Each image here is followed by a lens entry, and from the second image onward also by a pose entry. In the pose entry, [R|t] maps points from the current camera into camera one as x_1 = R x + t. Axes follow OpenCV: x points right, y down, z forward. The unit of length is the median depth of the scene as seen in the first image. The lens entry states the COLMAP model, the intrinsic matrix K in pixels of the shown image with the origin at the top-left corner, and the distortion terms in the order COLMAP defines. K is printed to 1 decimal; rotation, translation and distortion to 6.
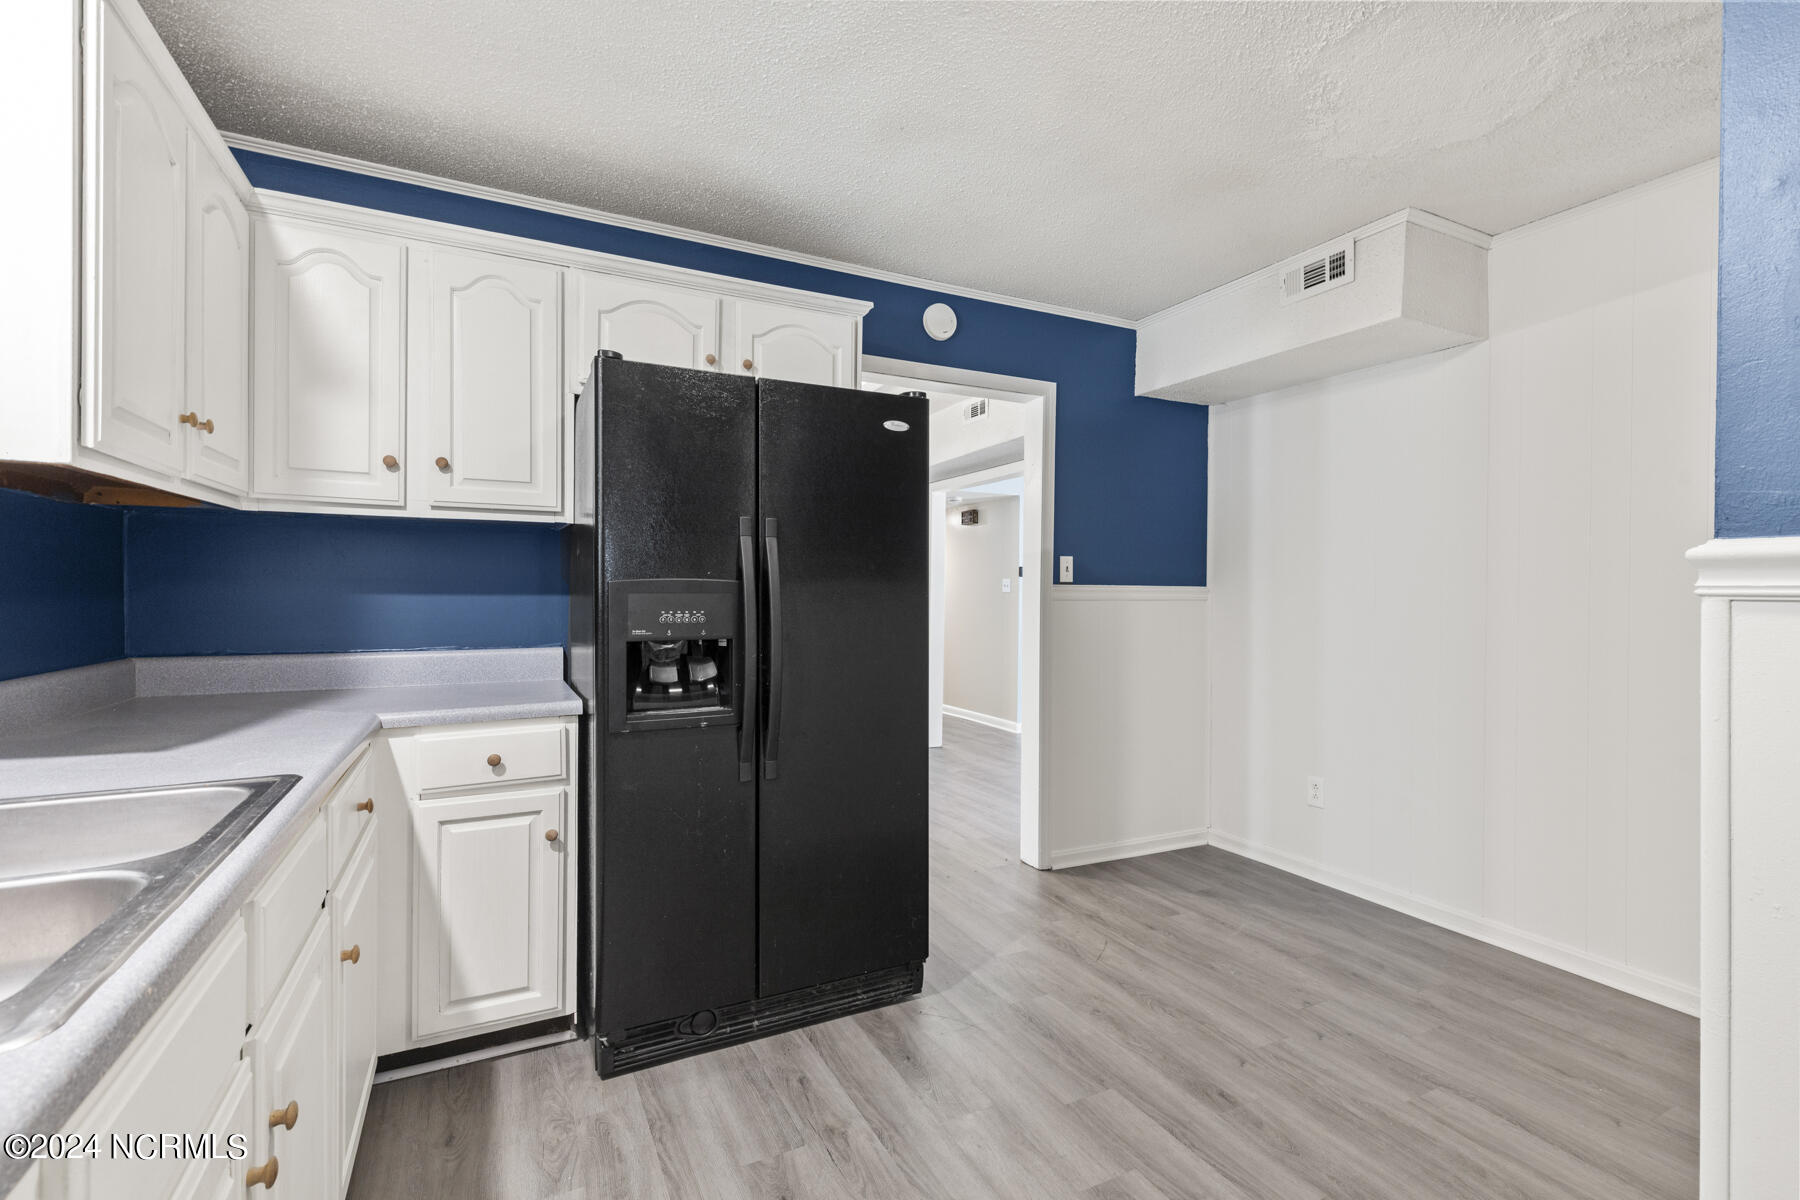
lens RADIAL K [[823.6, 0, 900.0], [0, 823.6, 600.0], [0, 0, 1]] dist [-0.000149, -0.000060]
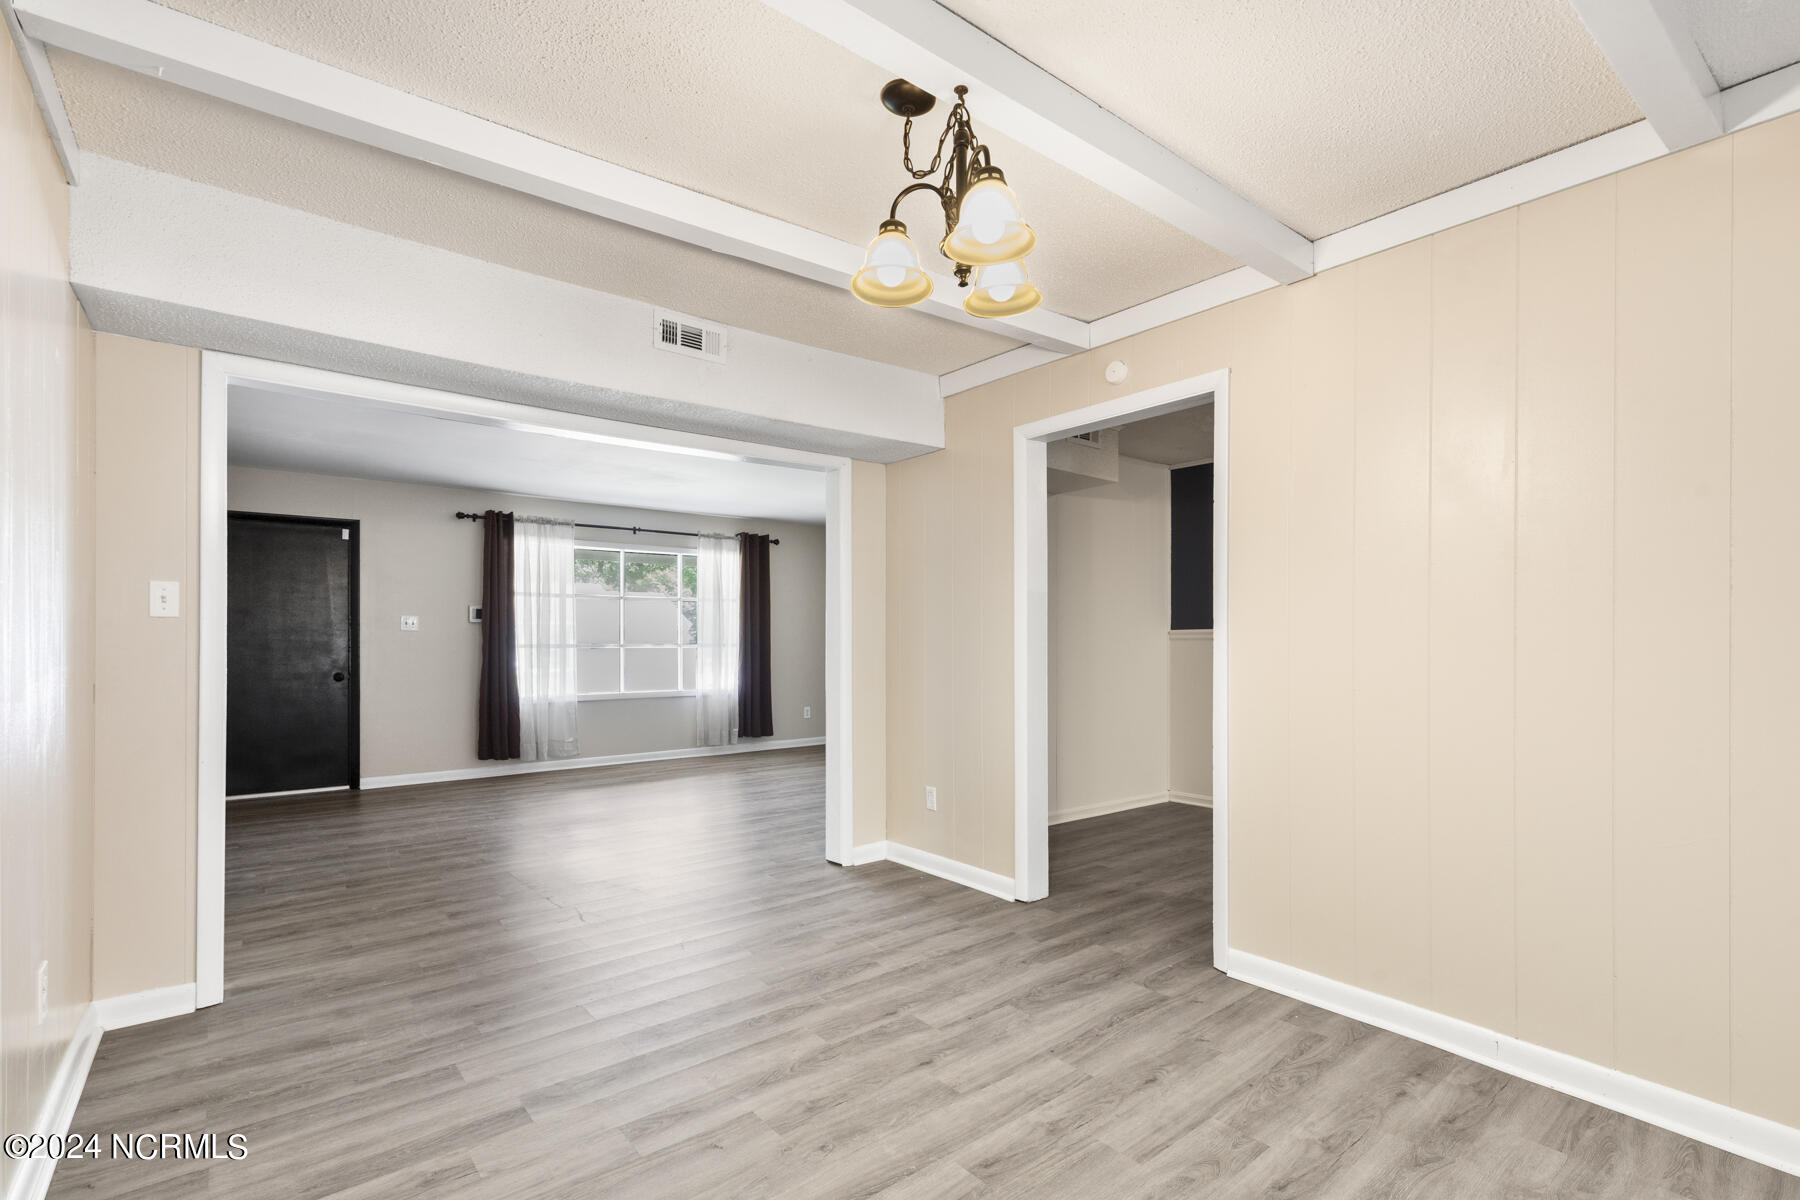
lens RADIAL K [[831.6, 0, 900.1], [0, 831.6, 623.3], [0, 0, 1]] dist [-0.000769, -0.000278]
pose [[-0.218012, 0.003739, 0.975939, -1.046981], [0.000668, 0.999993, -0.003682, -0.029181], [-0.975946, -0.000151, -0.218013, 1.771281]]
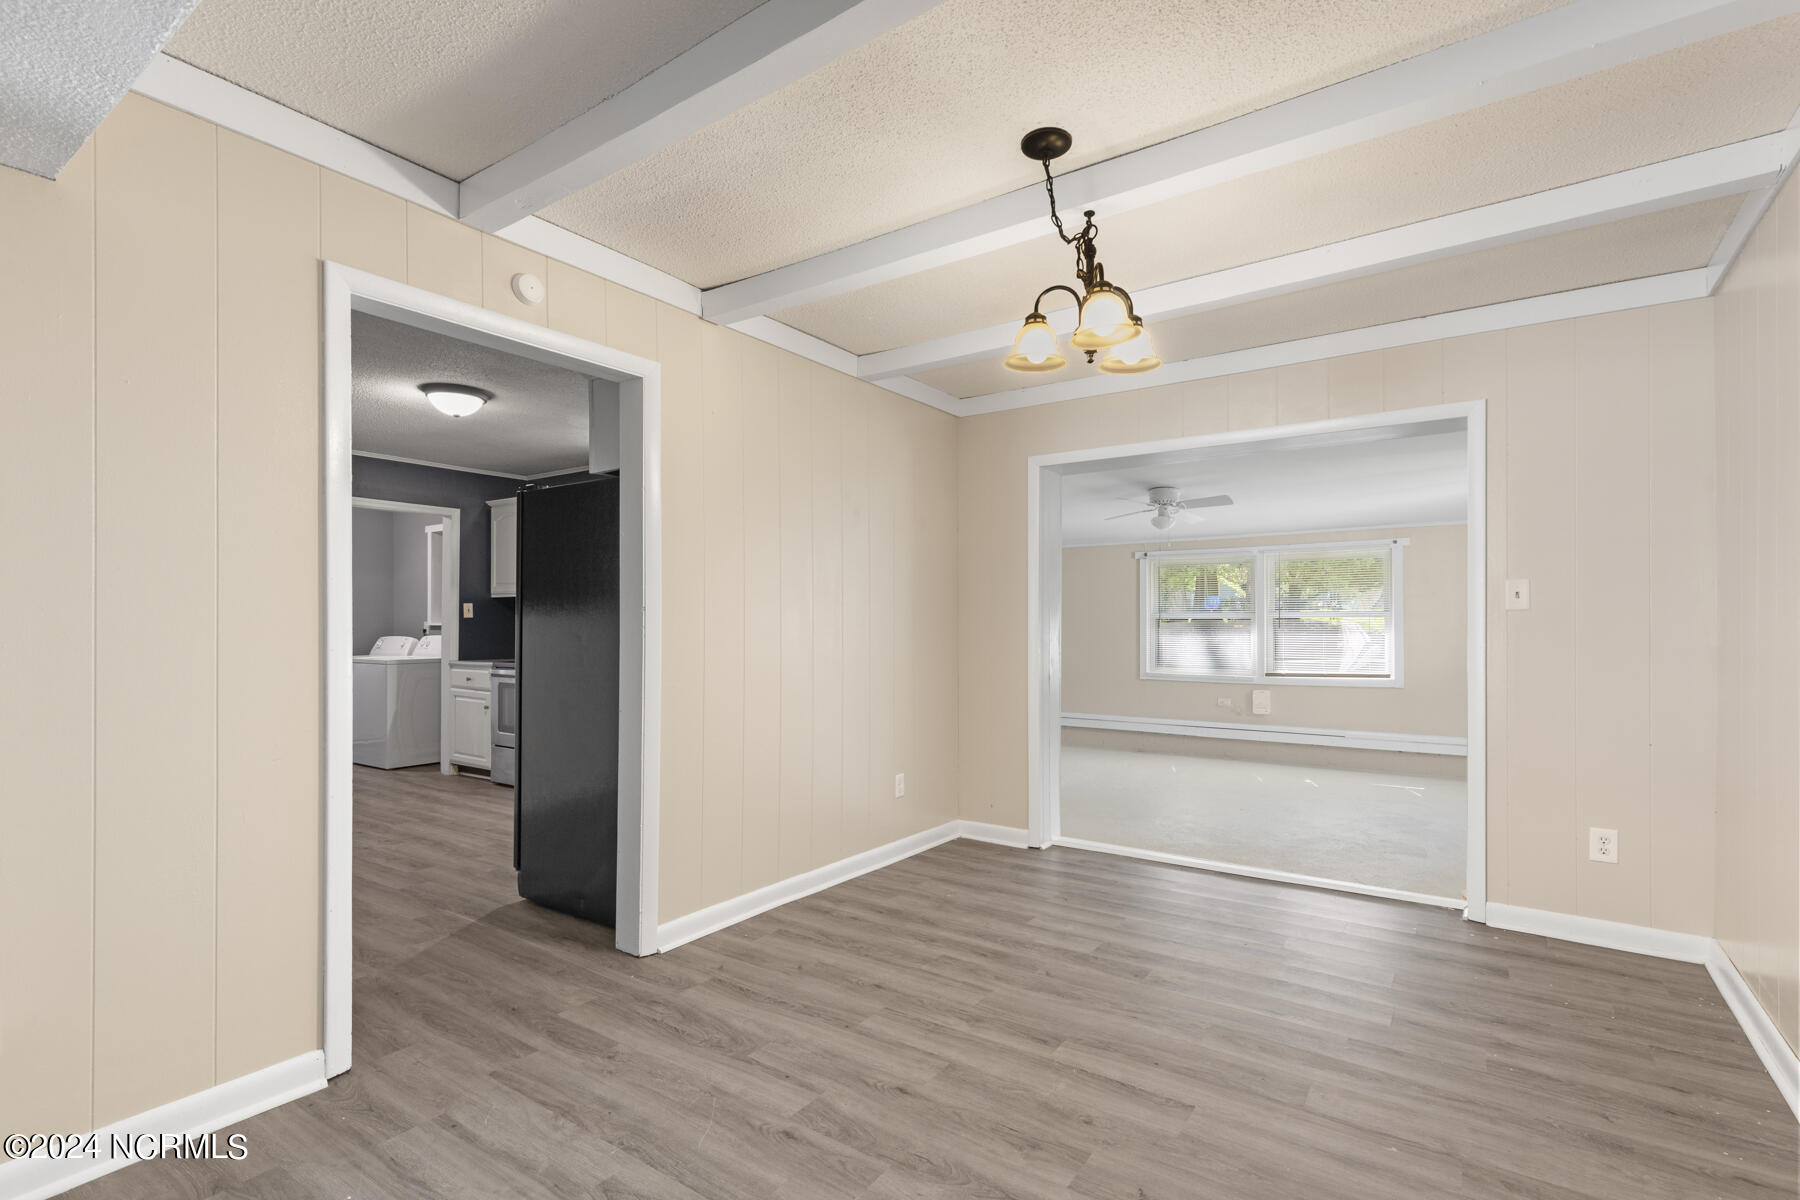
lens RADIAL K [[831.6, 0, 900.1], [0, 831.6, 623.3], [0, 0, 1]] dist [-0.000769, -0.000278]
pose [[-0.878314, -0.007946, -0.478018, 0.116805], [-0.008660, 0.999962, -0.000709, -0.016290], [0.478005, 0.003517, -0.878350, 2.221891]]
